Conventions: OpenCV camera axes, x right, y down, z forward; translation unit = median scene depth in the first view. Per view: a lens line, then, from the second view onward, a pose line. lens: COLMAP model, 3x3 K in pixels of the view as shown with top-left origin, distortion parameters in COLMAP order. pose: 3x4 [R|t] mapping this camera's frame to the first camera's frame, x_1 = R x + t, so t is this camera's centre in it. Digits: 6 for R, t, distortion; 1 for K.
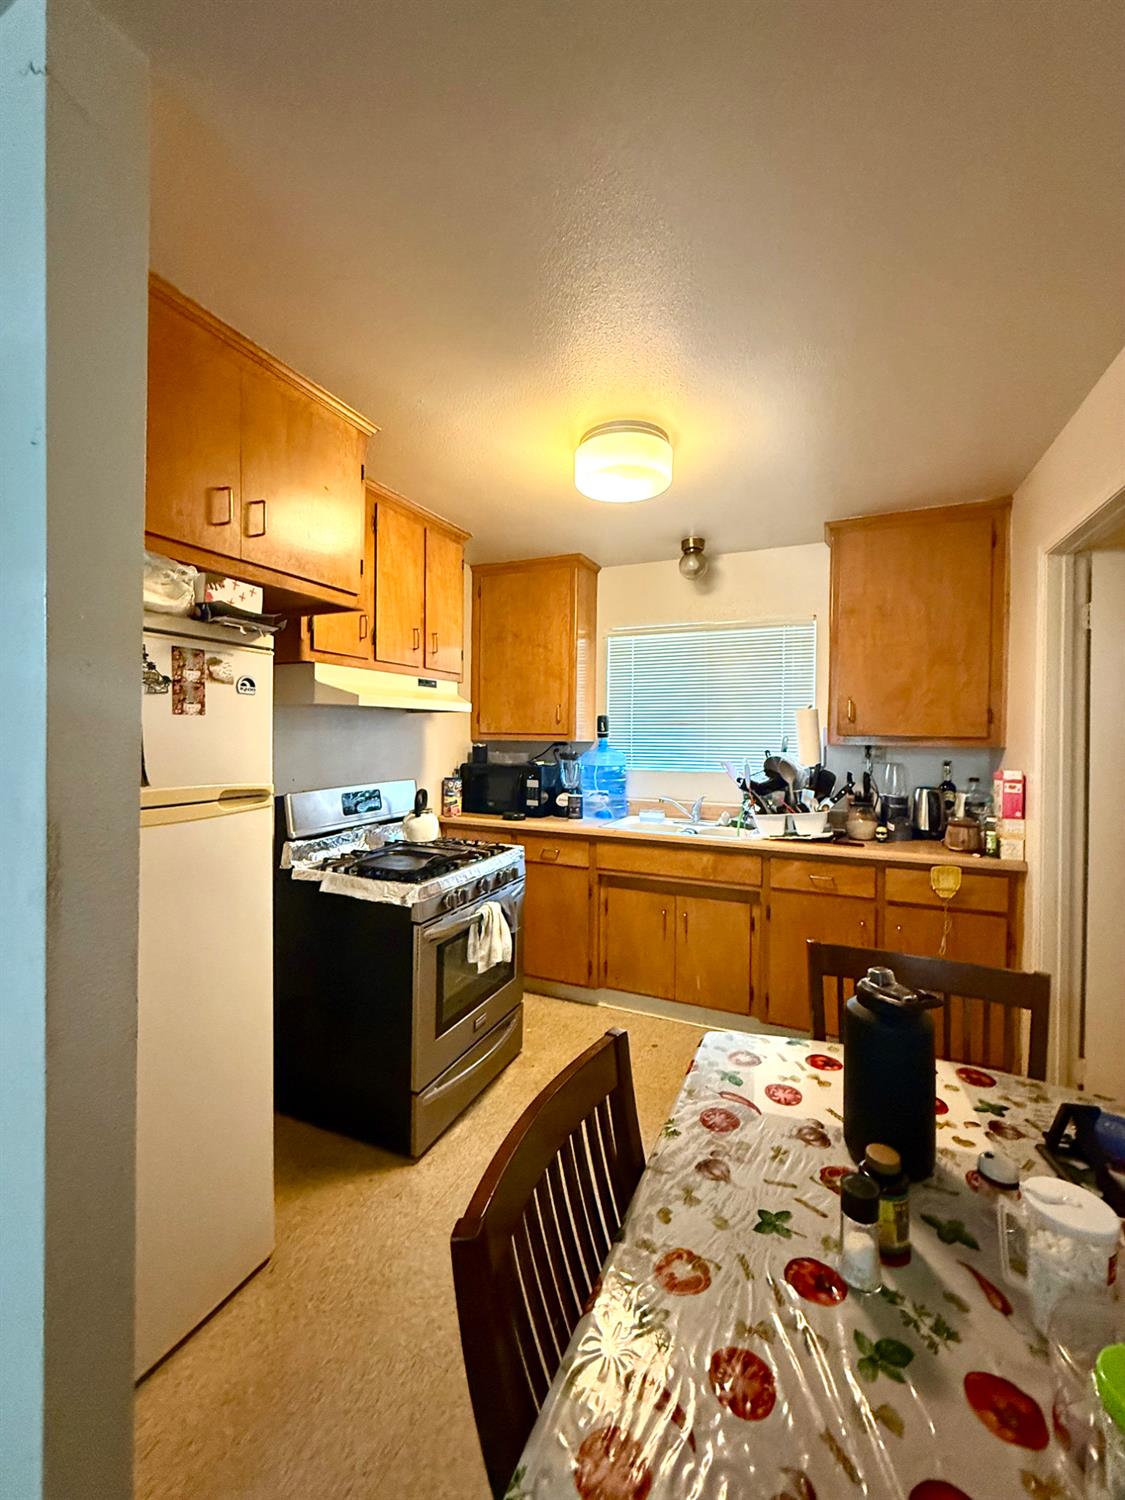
lens RADIAL K [[598.7, 0, 562.5], [0, 598.7, 750.0], [0, 0, 1]] dist [-0.000198, -0.000014]
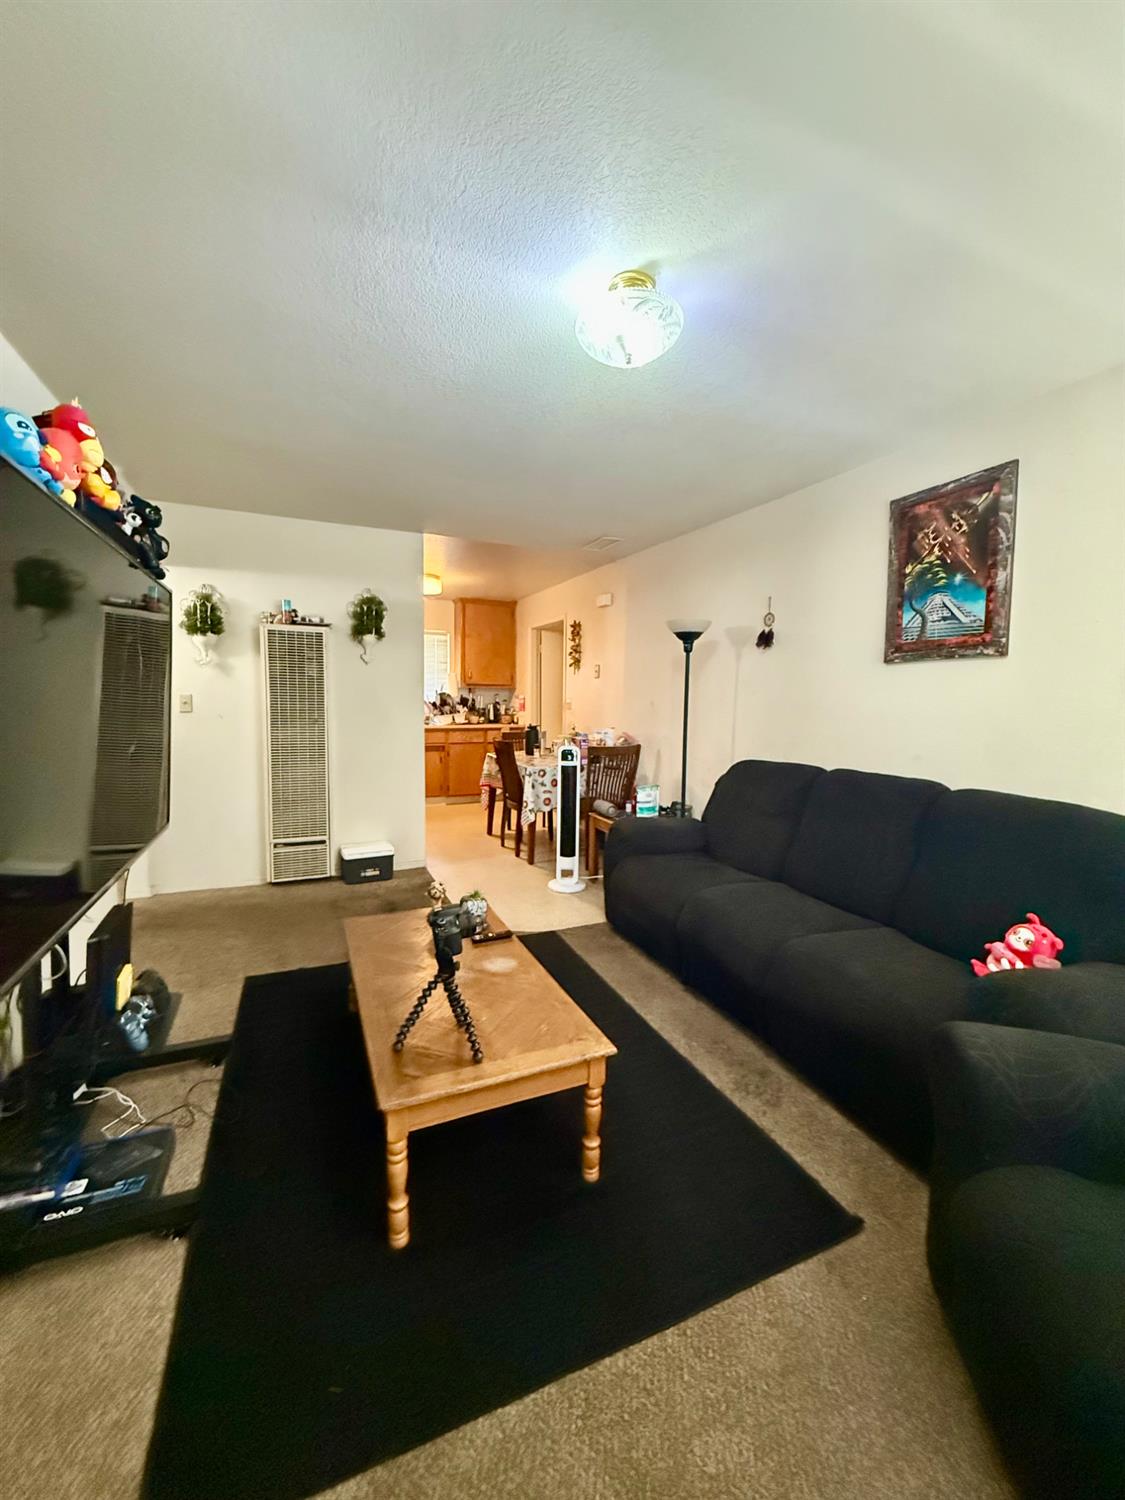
lens RADIAL K [[598.7, 0, 562.5], [0, 598.7, 750.0], [0, 0, 1]] dist [-0.000198, -0.000014]
pose [[0.672639, -0.066685, 0.736960, -1.198744], [0.005072, 0.996323, 0.085524, 0.042892], [-0.739953, -0.053789, 0.670504, -1.064790]]
